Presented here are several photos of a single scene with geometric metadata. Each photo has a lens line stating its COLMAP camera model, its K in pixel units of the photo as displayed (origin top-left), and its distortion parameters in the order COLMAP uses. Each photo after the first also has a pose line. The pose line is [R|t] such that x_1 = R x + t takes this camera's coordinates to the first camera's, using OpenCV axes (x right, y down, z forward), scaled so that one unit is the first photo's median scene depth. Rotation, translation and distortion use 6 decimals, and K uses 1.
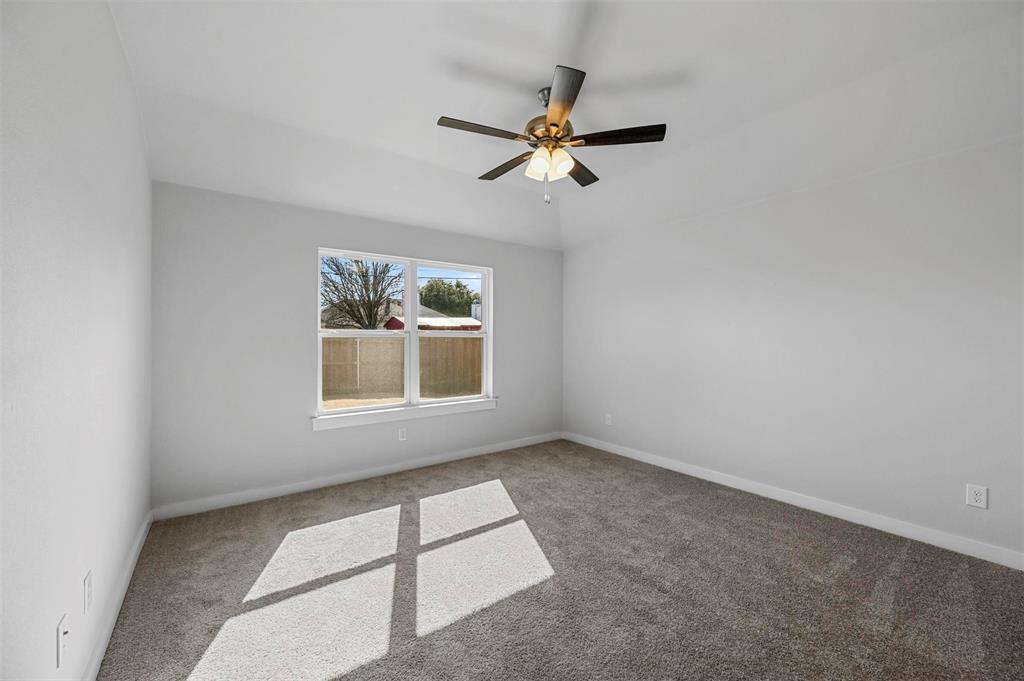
lens RADIAL K [[410.2, 0, 528.9], [0, 410.2, 339.9], [0, 0, 1]] dist [-0.000641, -0.000023]
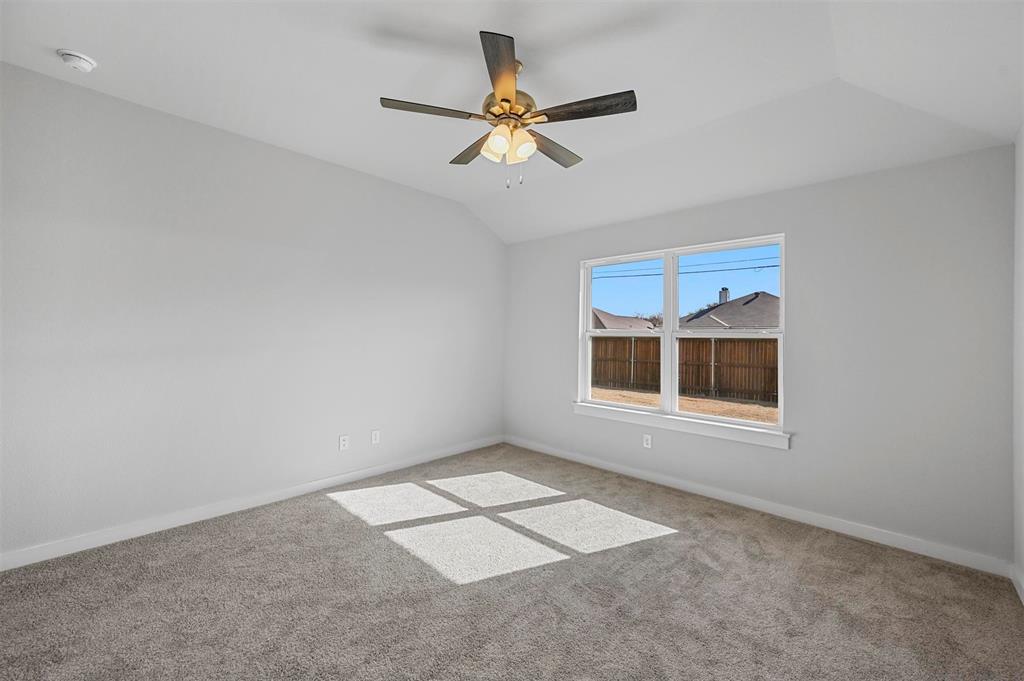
lens RADIAL K [[417.8, 0, 500.9], [0, 417.8, 329.1], [0, 0, 1]] dist [0.000160, 0.000082]
pose [[0.124579, -0.011443, -0.992144, 0.677384], [-0.015754, 0.999785, -0.013509, -0.006980], [0.992085, 0.017313, 0.124372, 0.626728]]
